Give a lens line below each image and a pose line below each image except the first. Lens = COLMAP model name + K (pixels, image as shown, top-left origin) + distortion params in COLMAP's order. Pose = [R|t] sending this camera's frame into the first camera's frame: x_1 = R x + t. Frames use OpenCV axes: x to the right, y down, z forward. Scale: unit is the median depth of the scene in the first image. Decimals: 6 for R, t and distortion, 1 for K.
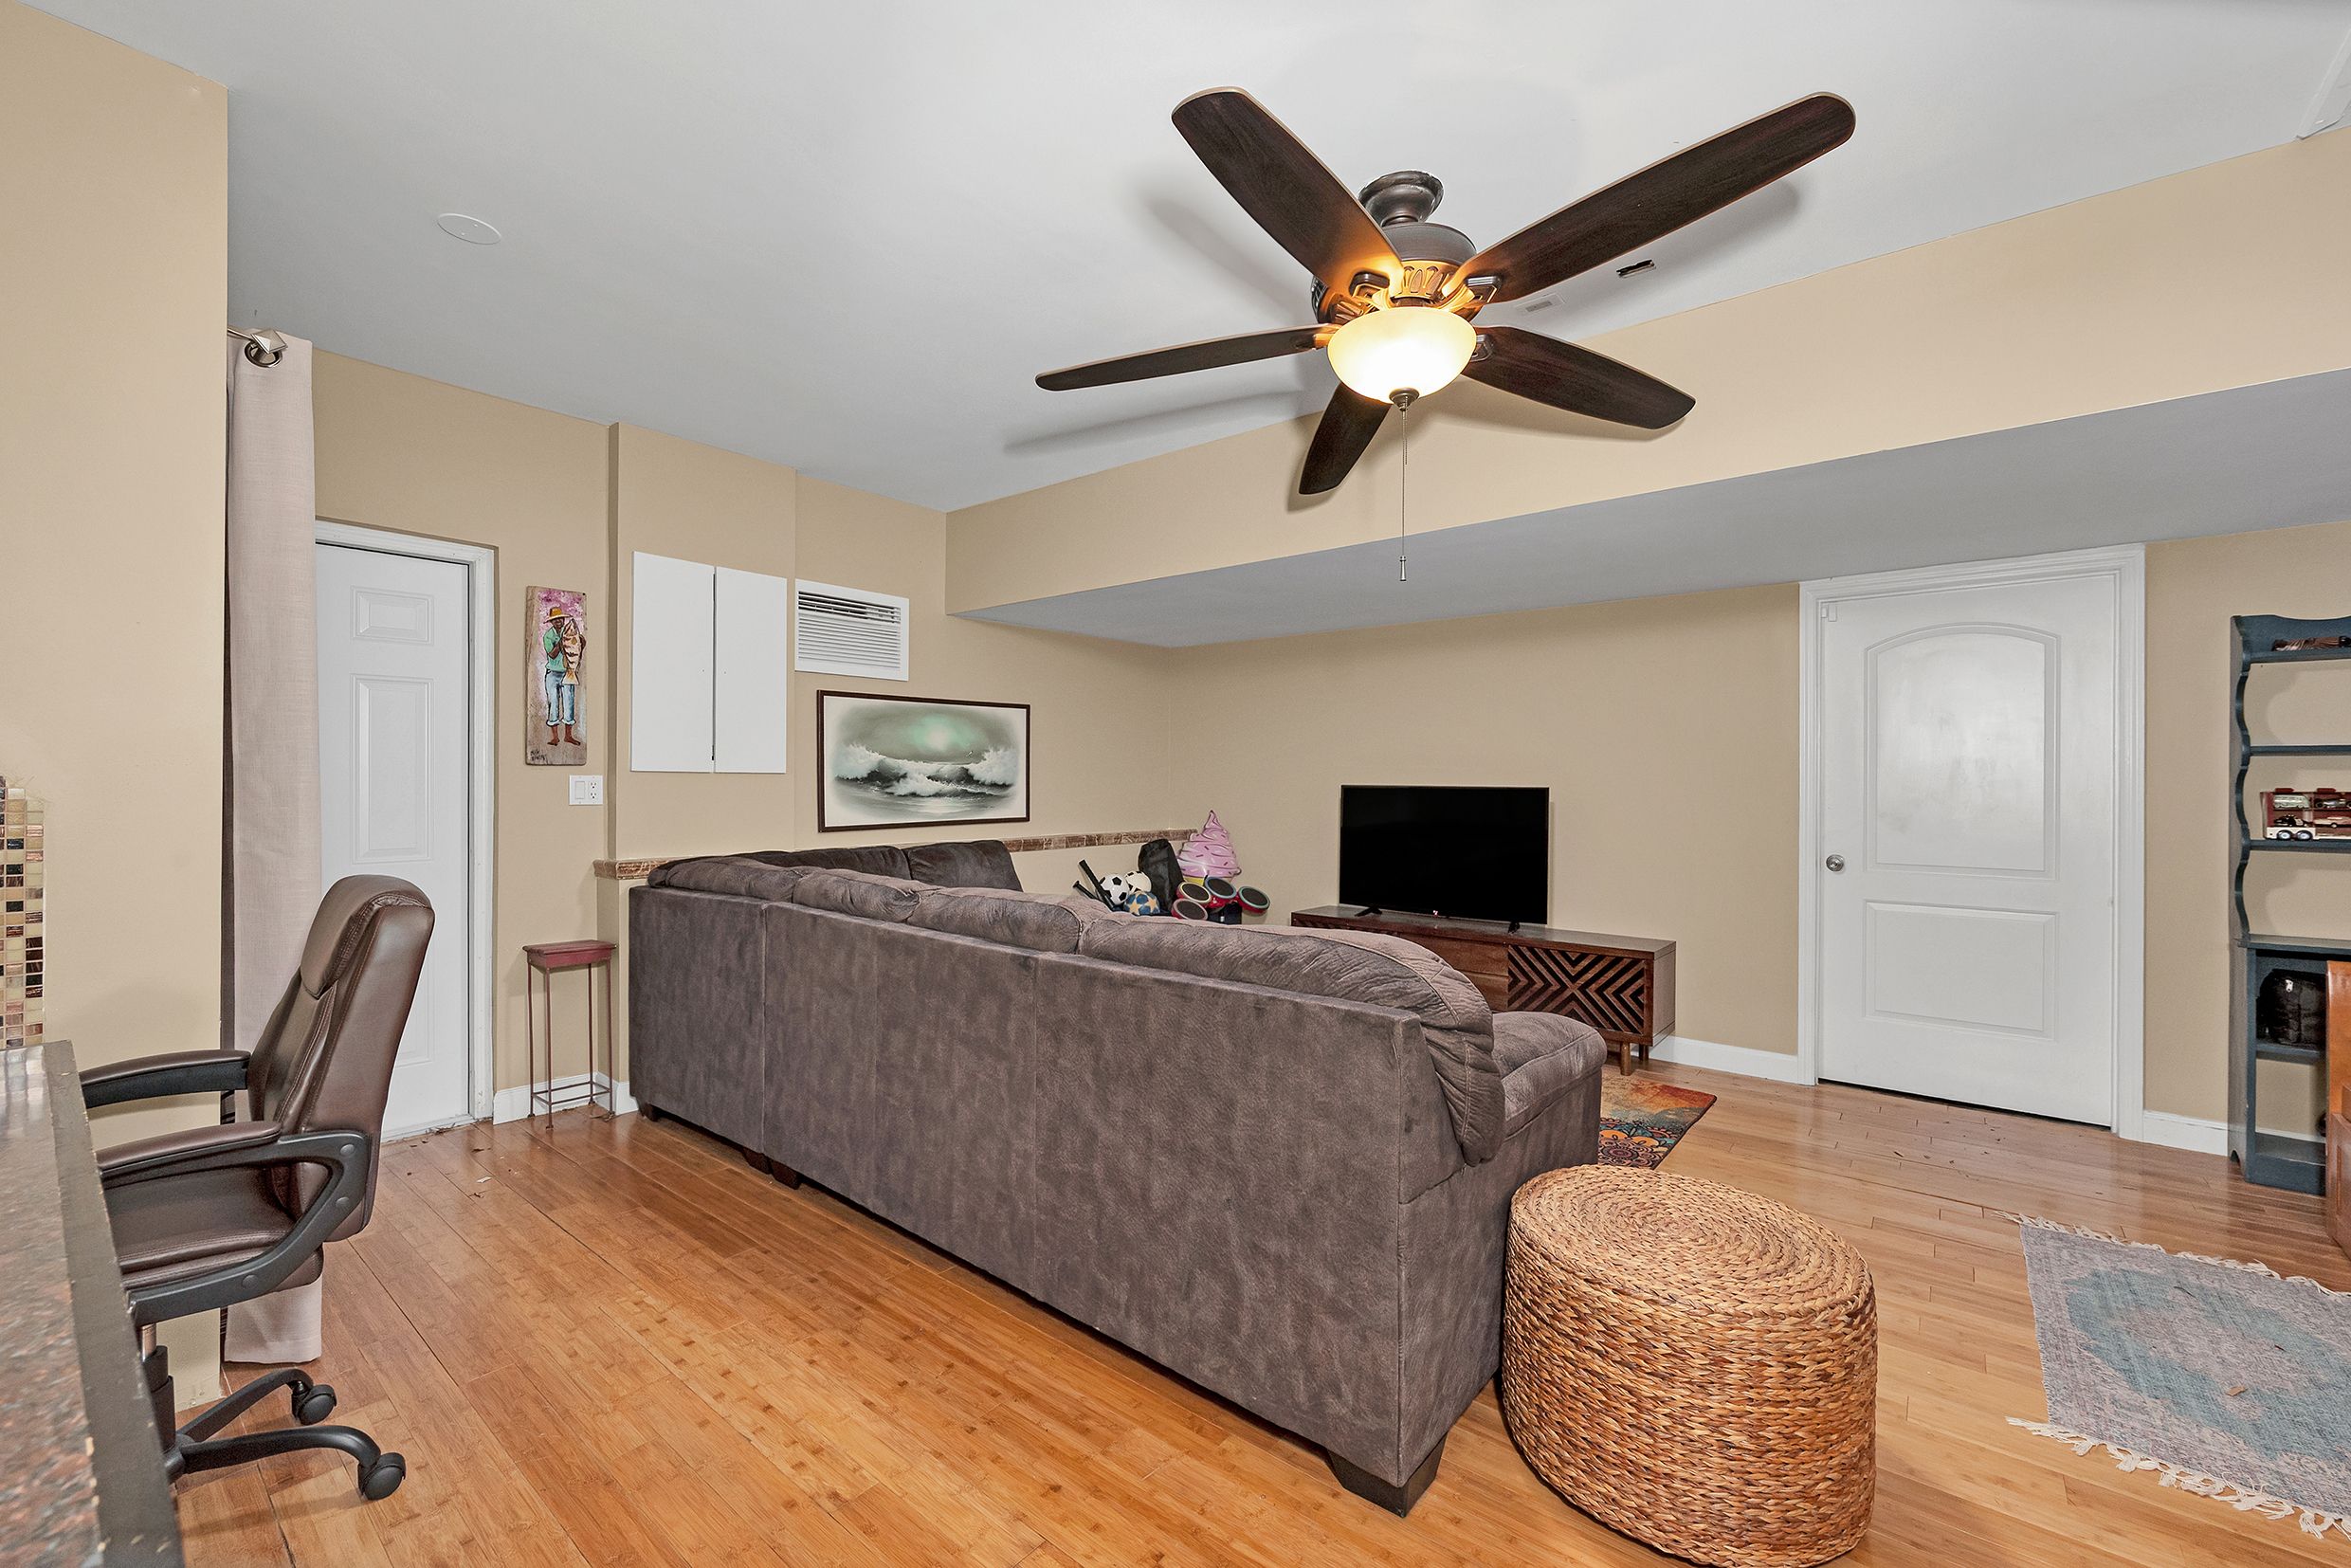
lens RADIAL K [[933.8, 0, 1176.3], [0, 933.8, 780.9], [0, 0, 1]] dist [-0.009612, -0.000372]
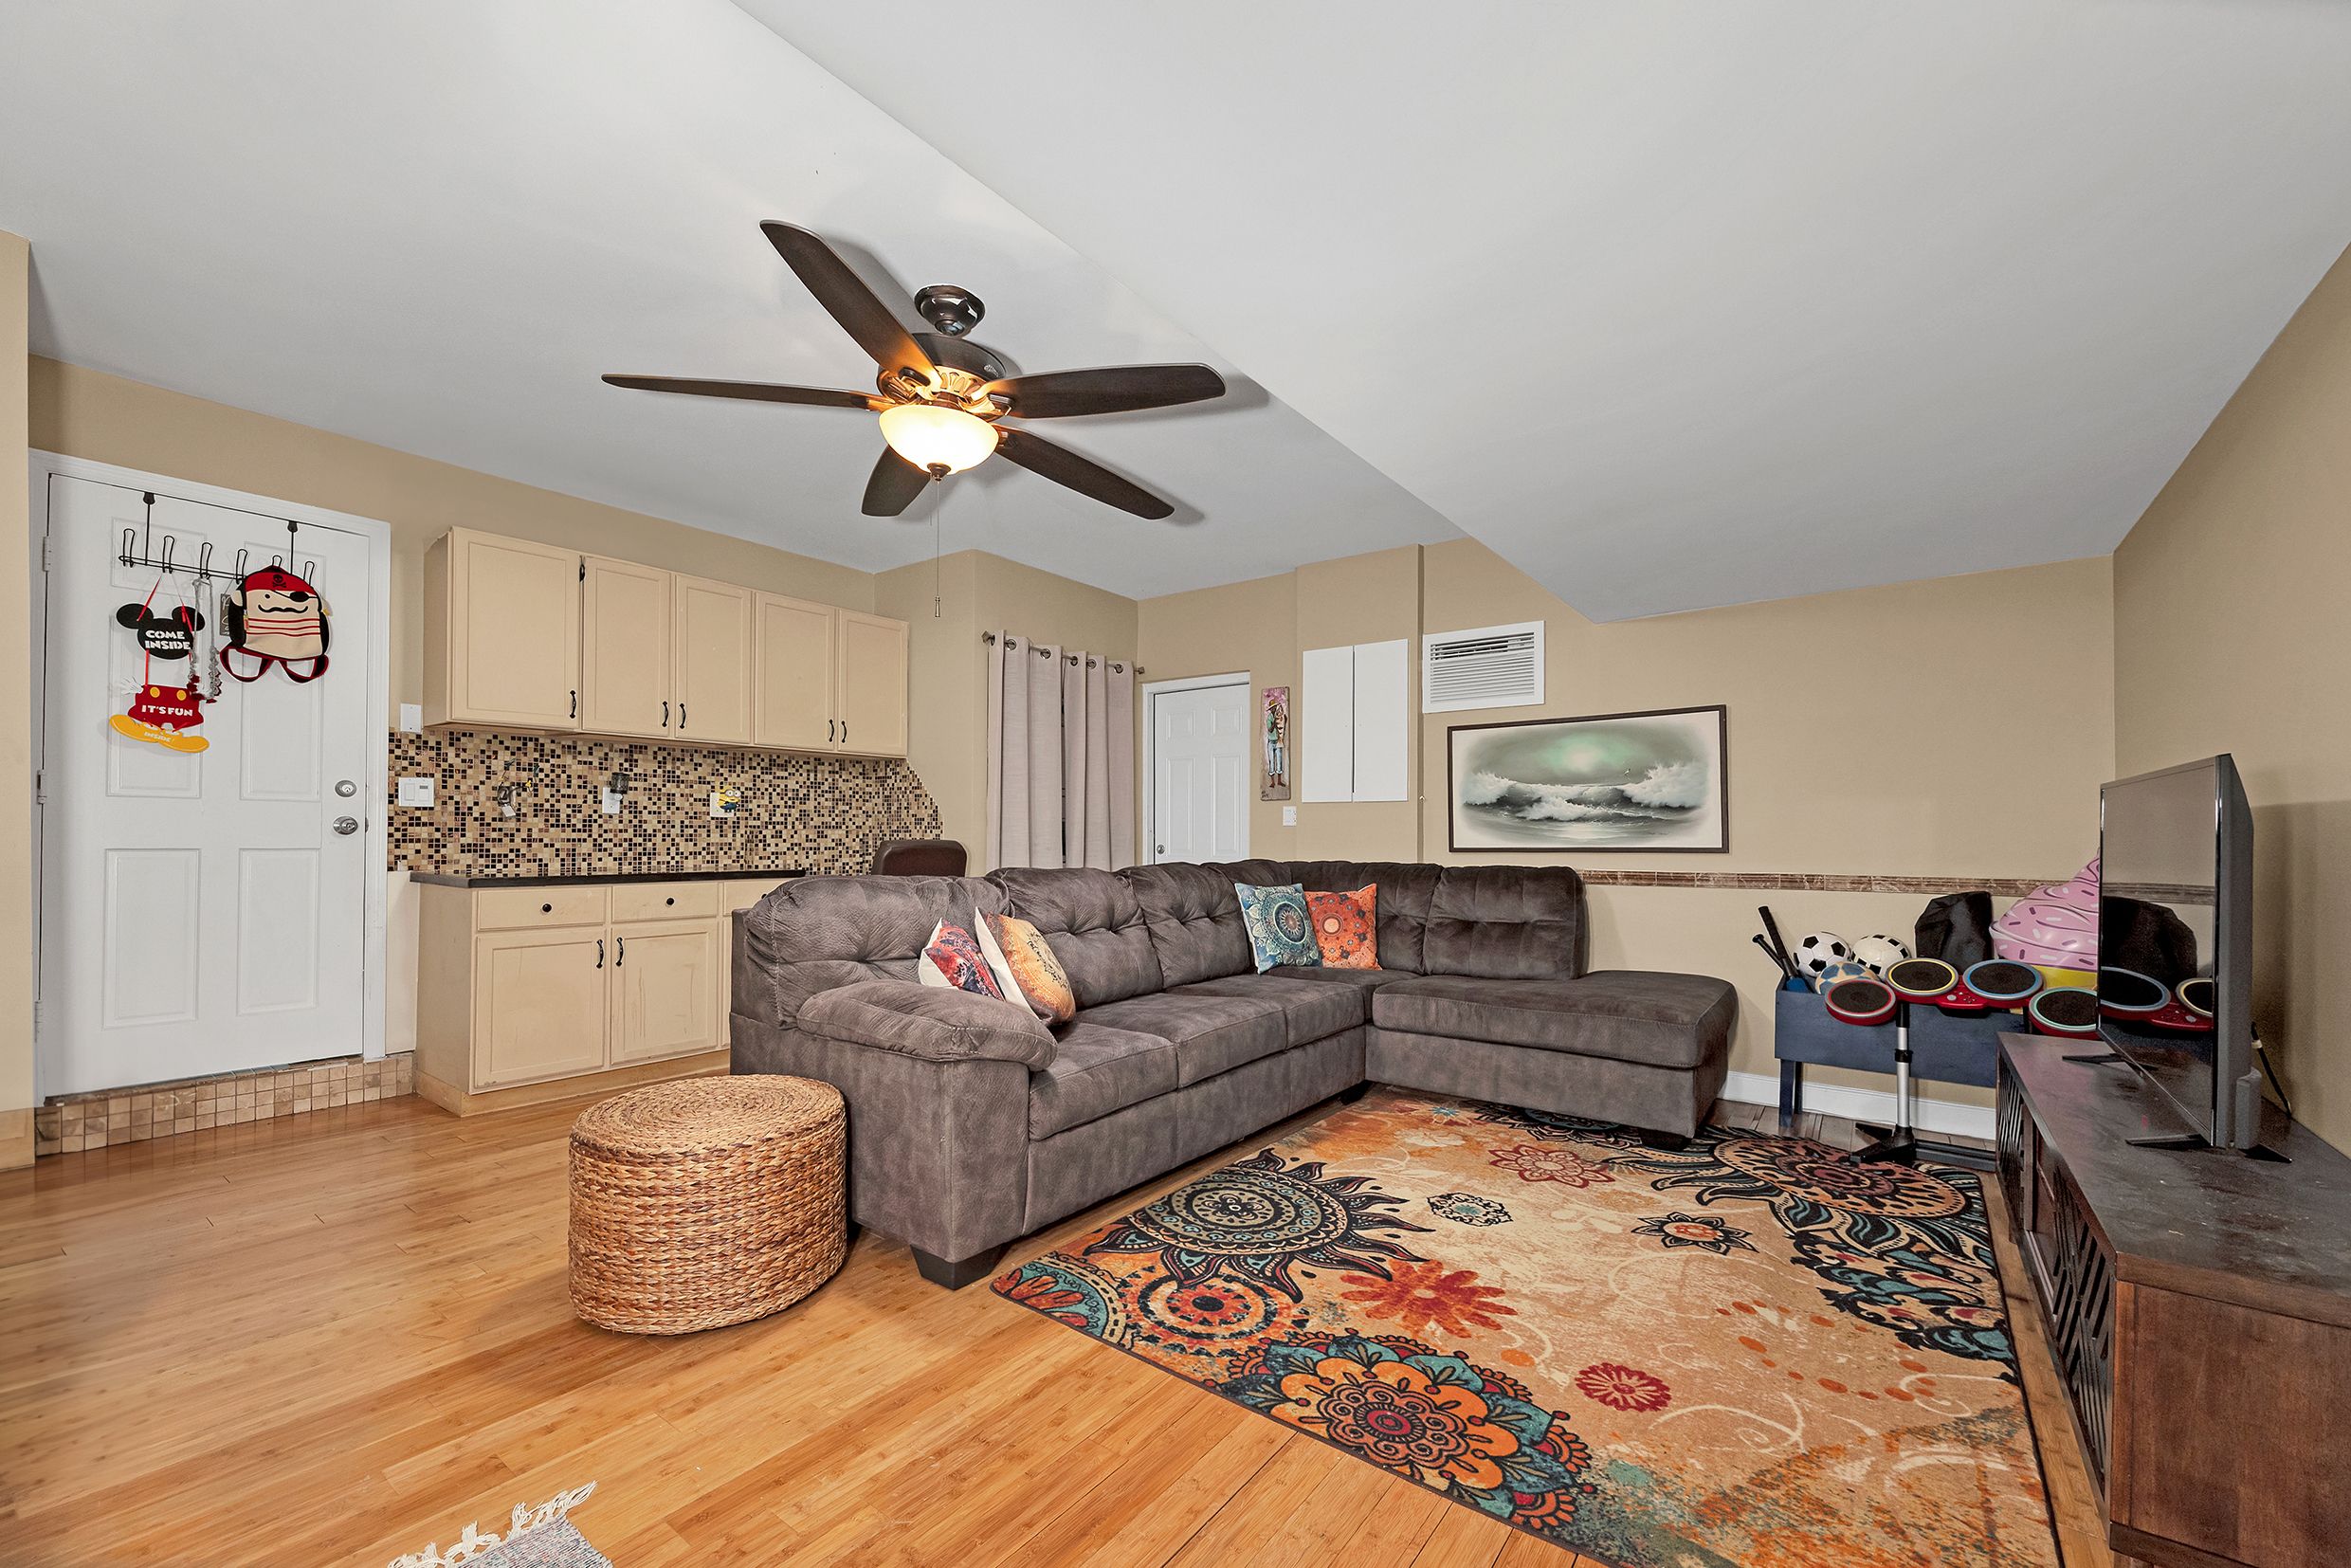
lens RADIAL K [[933.8, 0, 1187.3], [0, 933.8, 837.1], [0, 0, 1]] dist [-0.009612, -0.000372]
pose [[0.071887, -0.001362, -0.997412, 0.676503], [-0.001942, 0.999997, -0.001506, 0.036478], [0.997411, 0.002046, 0.071884, 0.559116]]
